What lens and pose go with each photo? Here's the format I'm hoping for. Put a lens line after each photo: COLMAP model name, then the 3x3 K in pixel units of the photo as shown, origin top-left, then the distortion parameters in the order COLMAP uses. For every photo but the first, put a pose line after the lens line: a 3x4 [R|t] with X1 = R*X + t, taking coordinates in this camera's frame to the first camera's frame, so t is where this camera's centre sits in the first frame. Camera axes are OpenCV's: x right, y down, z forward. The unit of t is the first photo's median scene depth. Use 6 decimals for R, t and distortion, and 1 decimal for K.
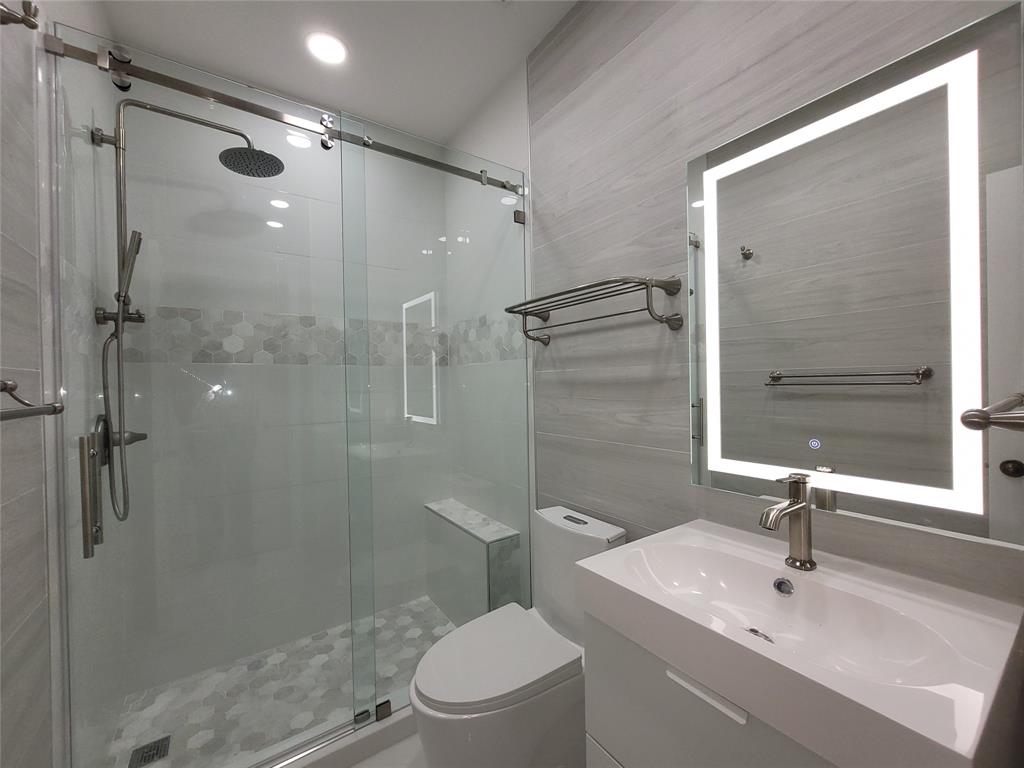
lens RADIAL K [[416.8, 0, 515.5], [0, 416.8, 388.7], [0, 0, 1]] dist [-0.000610, 0.000158]
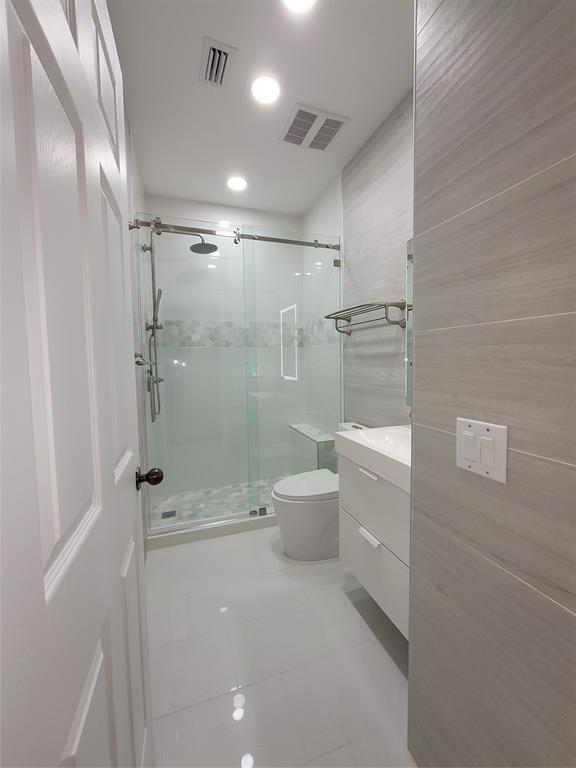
lens RADIAL K [[312.6, 0, 291.2], [0, 312.6, 379.4], [0, 0, 1]] dist [-0.000610, 0.000158]
pose [[0.964333, 0.018099, -0.264072, 0.189798], [-0.004505, 0.998637, 0.051994, 0.017080], [0.264653, -0.048950, 0.963101, -0.380433]]
